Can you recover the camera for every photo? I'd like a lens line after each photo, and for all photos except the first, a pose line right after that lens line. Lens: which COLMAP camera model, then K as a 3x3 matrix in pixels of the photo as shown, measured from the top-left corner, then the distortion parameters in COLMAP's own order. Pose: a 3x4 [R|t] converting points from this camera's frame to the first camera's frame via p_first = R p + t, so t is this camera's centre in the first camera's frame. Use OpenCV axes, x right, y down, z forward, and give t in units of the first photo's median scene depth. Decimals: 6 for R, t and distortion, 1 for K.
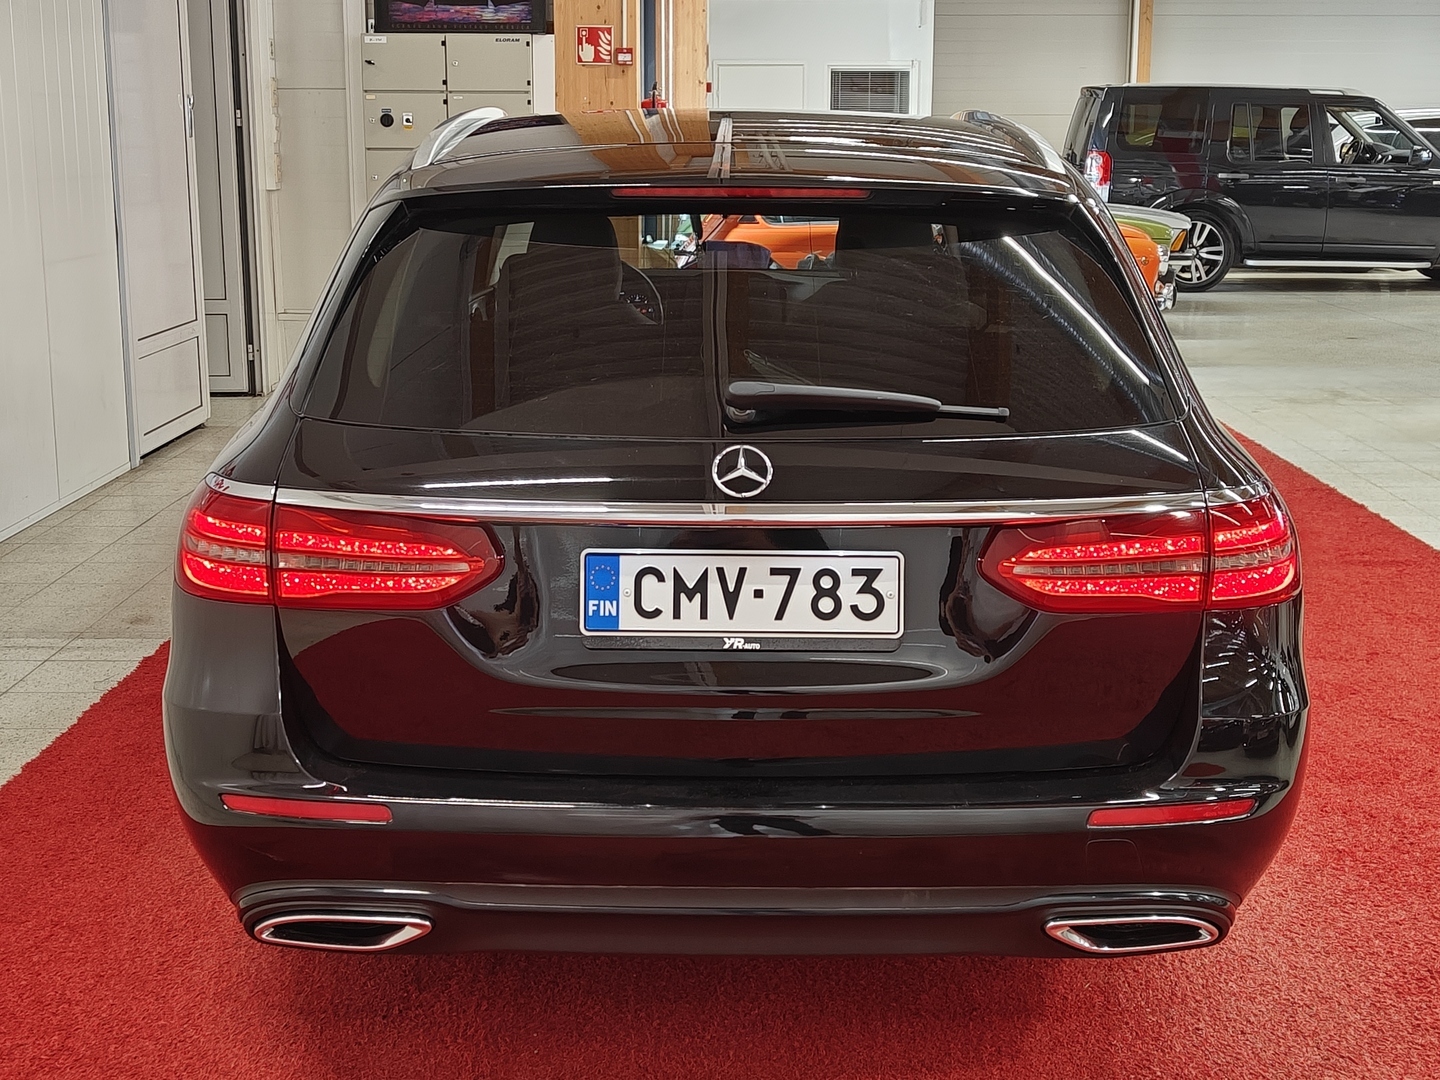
lens RADIAL K [[2063.9, 0, 715.4], [0, 2063.9, 537.0], [0, 0, 1]] dist [0.065397, 0.000000]
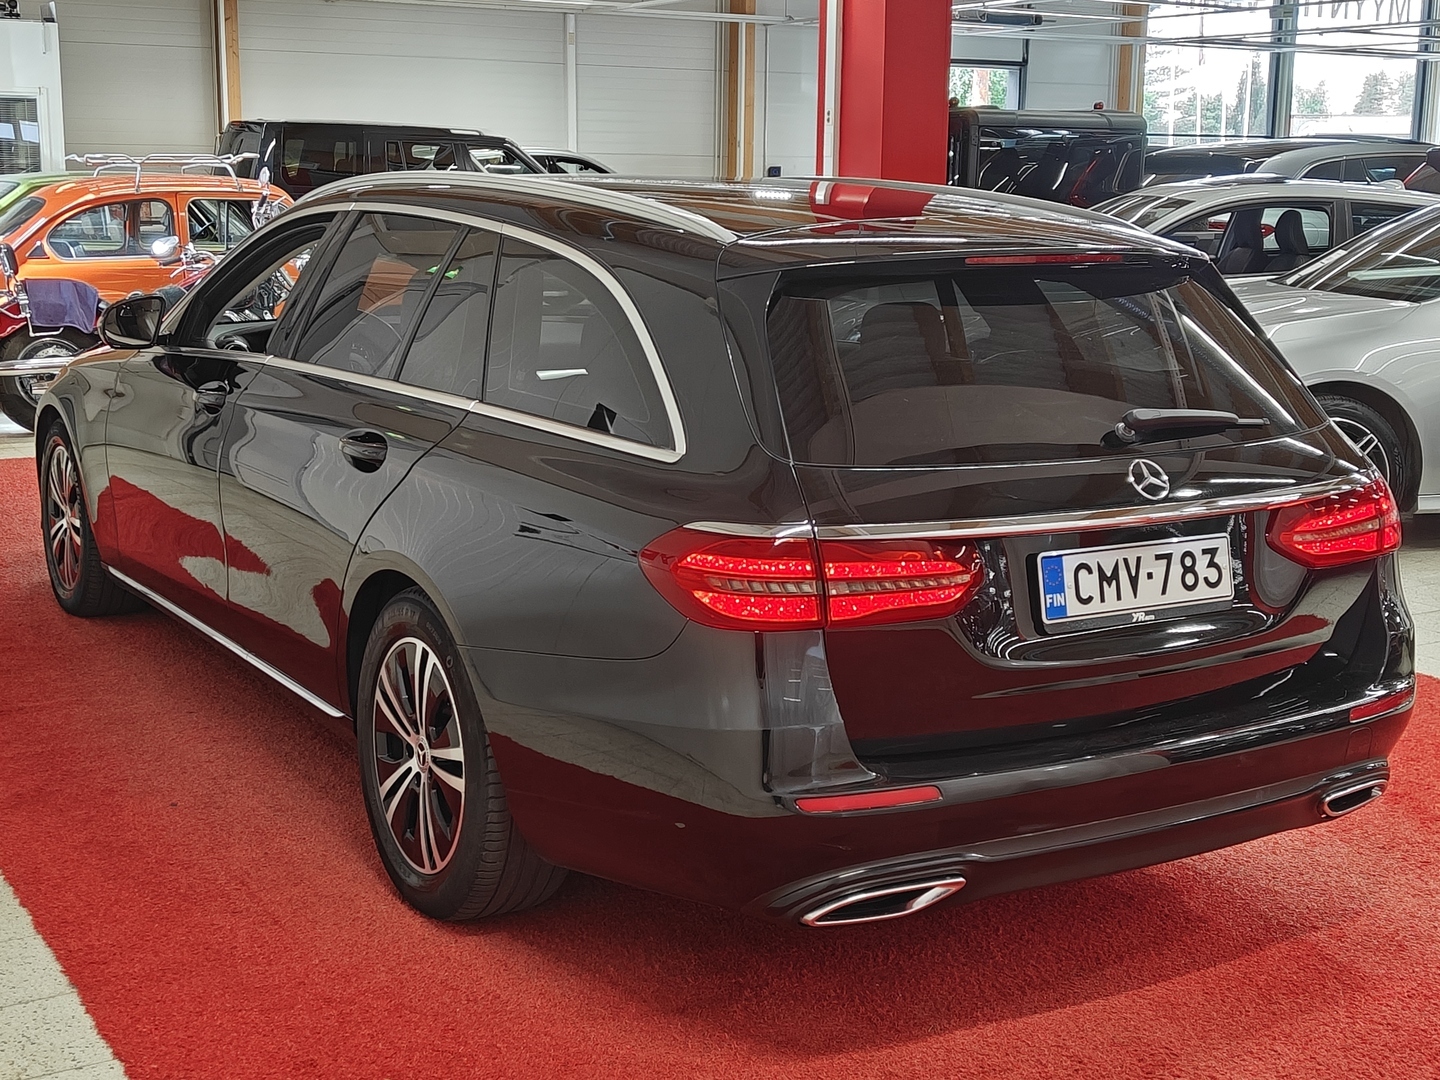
lens RADIAL K [[2063.9, 0, 723.8], [0, 2063.9, 543.3], [0, 0, 1]] dist [0.065397, 0.000000]
pose [[0.852133, -0.092576, 0.515072, -0.852290], [0.095675, 0.995200, 0.020585, -0.043310], [-0.514505, 0.031738, 0.856900, 0.047317]]
